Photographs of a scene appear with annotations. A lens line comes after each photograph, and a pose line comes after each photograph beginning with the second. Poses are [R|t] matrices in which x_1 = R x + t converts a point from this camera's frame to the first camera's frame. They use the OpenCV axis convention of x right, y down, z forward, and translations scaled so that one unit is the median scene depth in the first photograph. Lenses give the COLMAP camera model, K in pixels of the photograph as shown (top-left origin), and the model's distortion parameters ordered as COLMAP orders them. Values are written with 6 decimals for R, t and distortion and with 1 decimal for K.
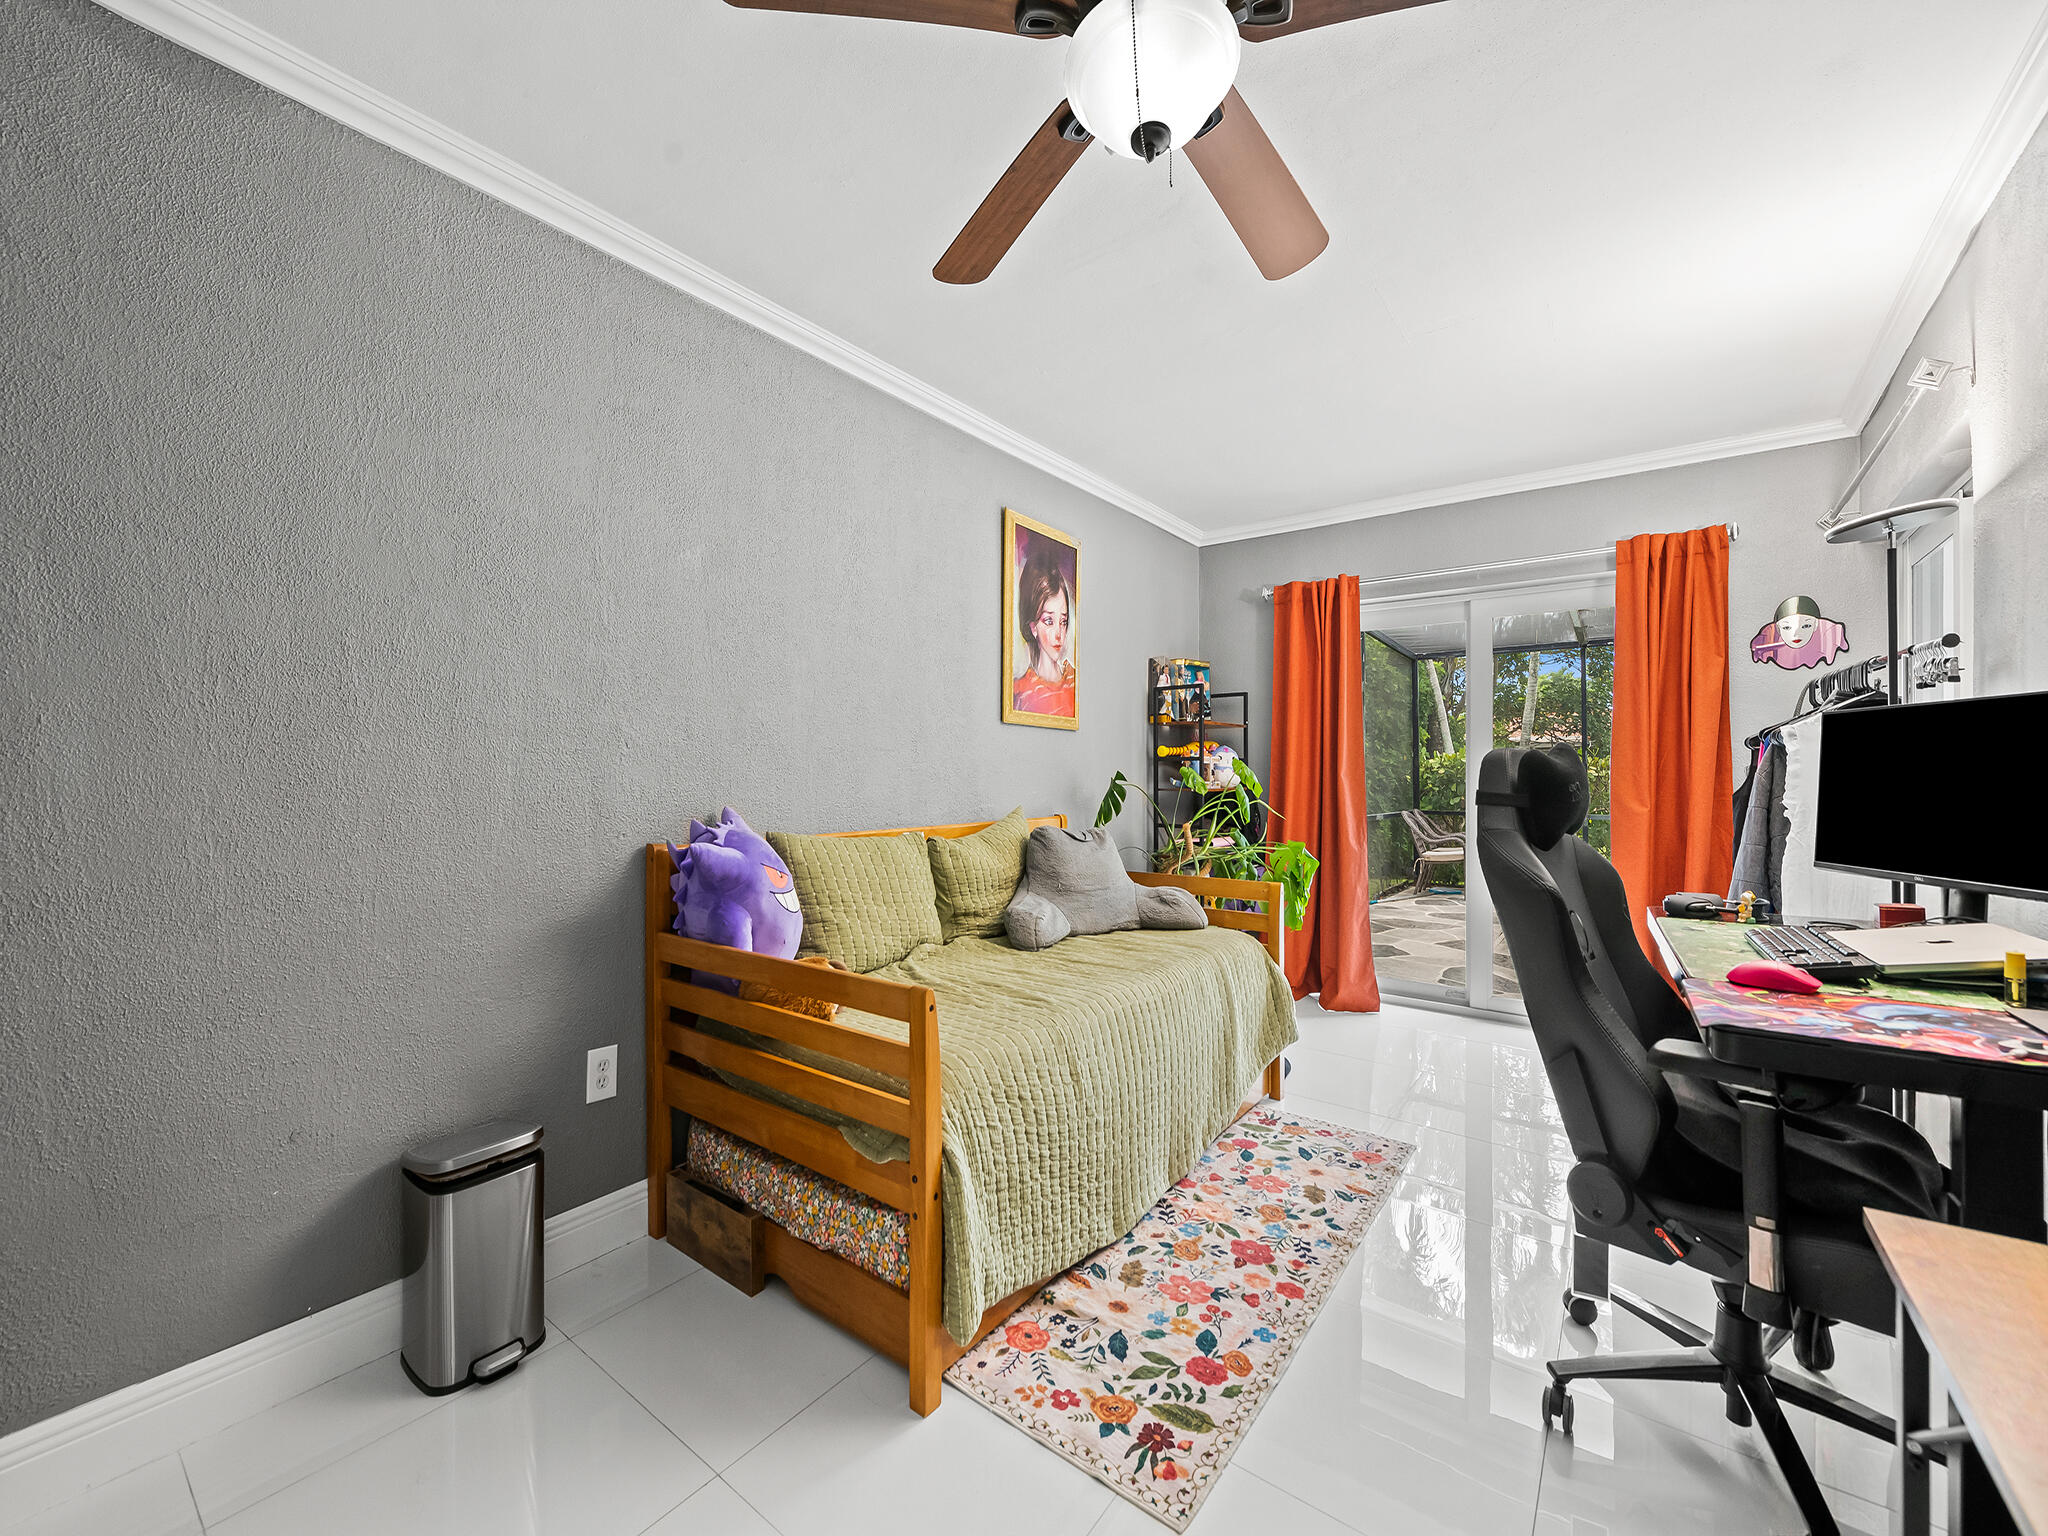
lens RADIAL K [[816.1, 0, 1024.0], [0, 816.1, 768.0], [0, 0, 1]] dist [-0.002200, -0.000385]
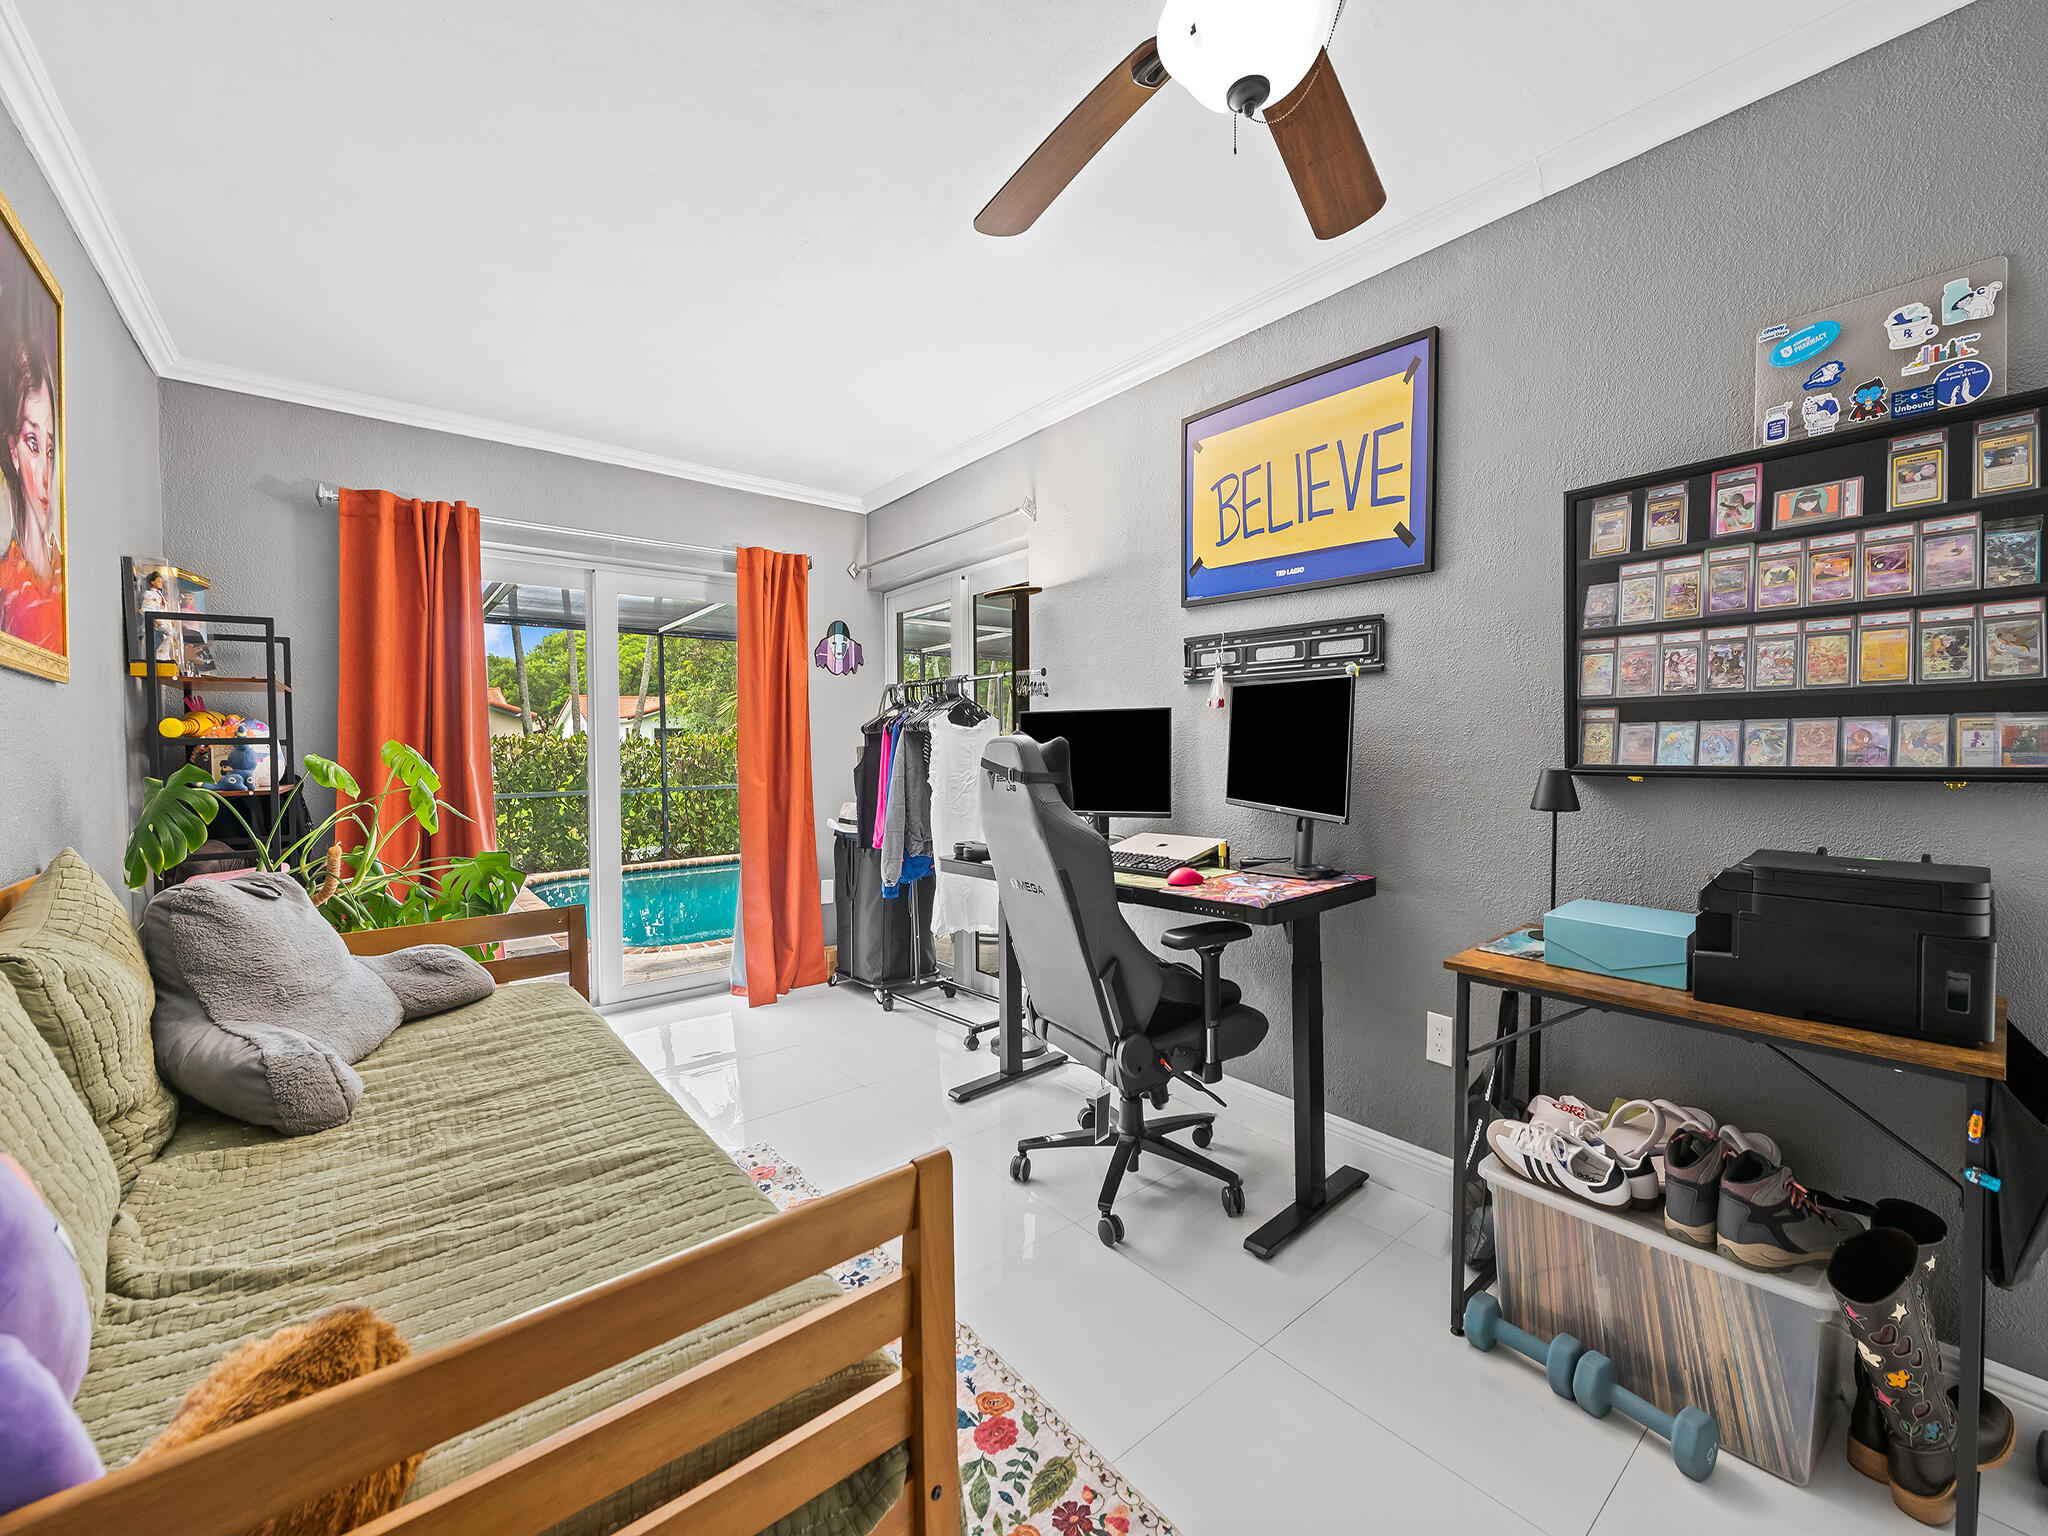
lens RADIAL K [[824.1, 0, 1022.4], [0, 824.1, 759.0], [0, 0, 1]] dist [-0.001707, -0.000097]
pose [[0.236075, -0.023138, 0.971459, -0.337607], [0.008211, 0.999728, 0.021816, -0.009471], [-0.971700, 0.002827, 0.236201, 0.408780]]
